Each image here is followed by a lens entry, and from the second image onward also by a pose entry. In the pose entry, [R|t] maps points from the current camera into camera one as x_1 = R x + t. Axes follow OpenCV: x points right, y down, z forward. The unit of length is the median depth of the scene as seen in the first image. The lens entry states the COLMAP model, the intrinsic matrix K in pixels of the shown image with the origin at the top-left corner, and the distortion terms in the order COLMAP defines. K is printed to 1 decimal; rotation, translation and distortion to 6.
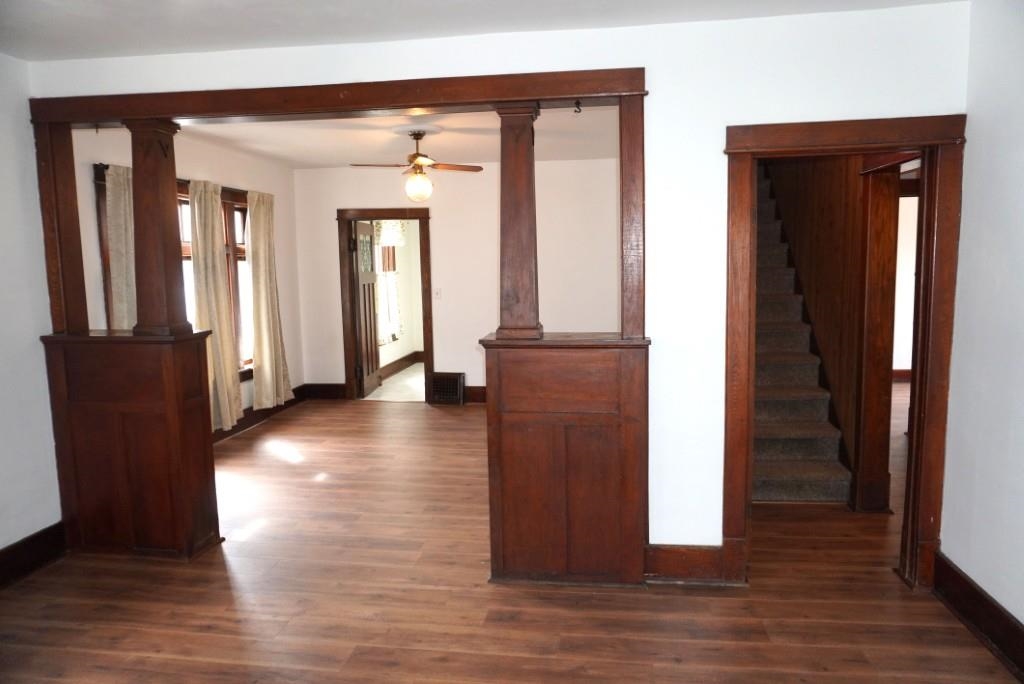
lens RADIAL K [[681.1, 0, 512.0], [0, 681.1, 342.0], [0, 0, 1]] dist [-0.057197, 0.031237]
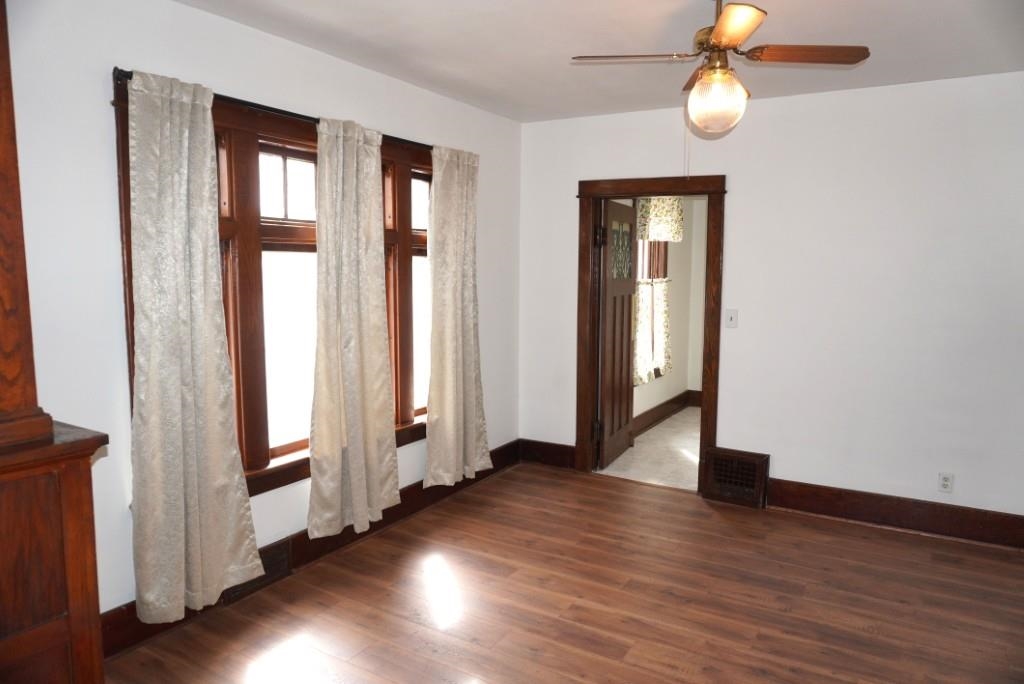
lens RADIAL K [[679.7, 0, 512.0], [0, 679.7, 342.0], [0, 0, 1]] dist [-0.001232, -0.000269]
pose [[0.918138, 0.065524, -0.390807, -0.079290], [-0.067738, 0.997670, 0.008134, -0.064882], [0.390429, 0.019004, 0.920437, 0.577099]]
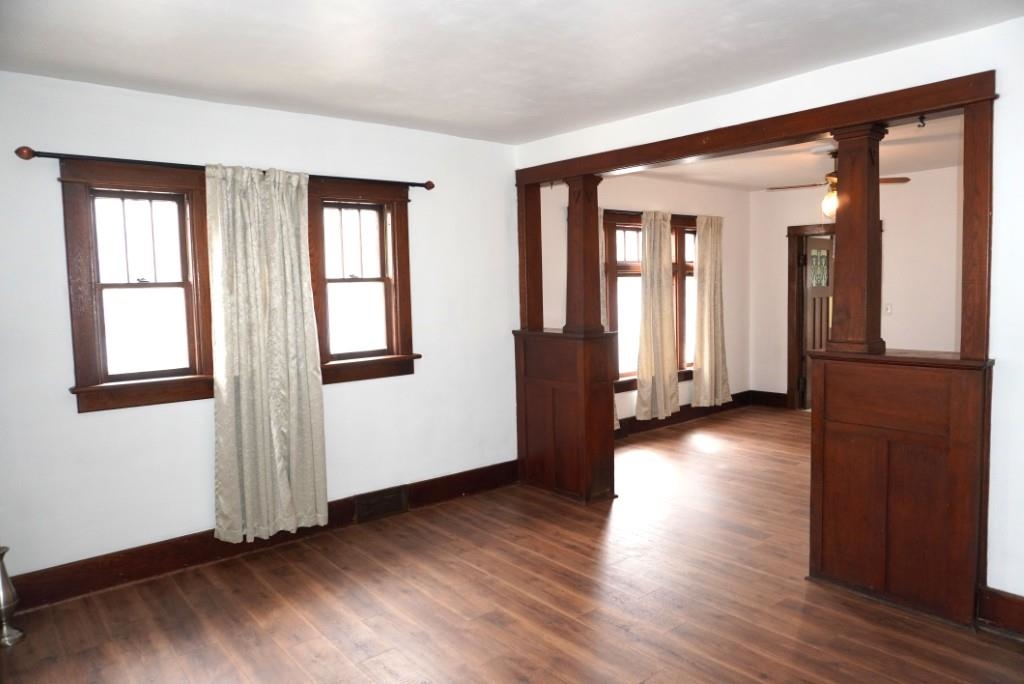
lens RADIAL K [[681.1, 0, 512.0], [0, 681.1, 342.0], [0, 0, 1]] dist [-0.057197, 0.031237]
pose [[0.731837, 0.053775, -0.679355, 0.226470], [-0.066317, 0.997770, 0.007539, 0.003992], [0.678245, 0.039535, 0.733771, -0.071314]]
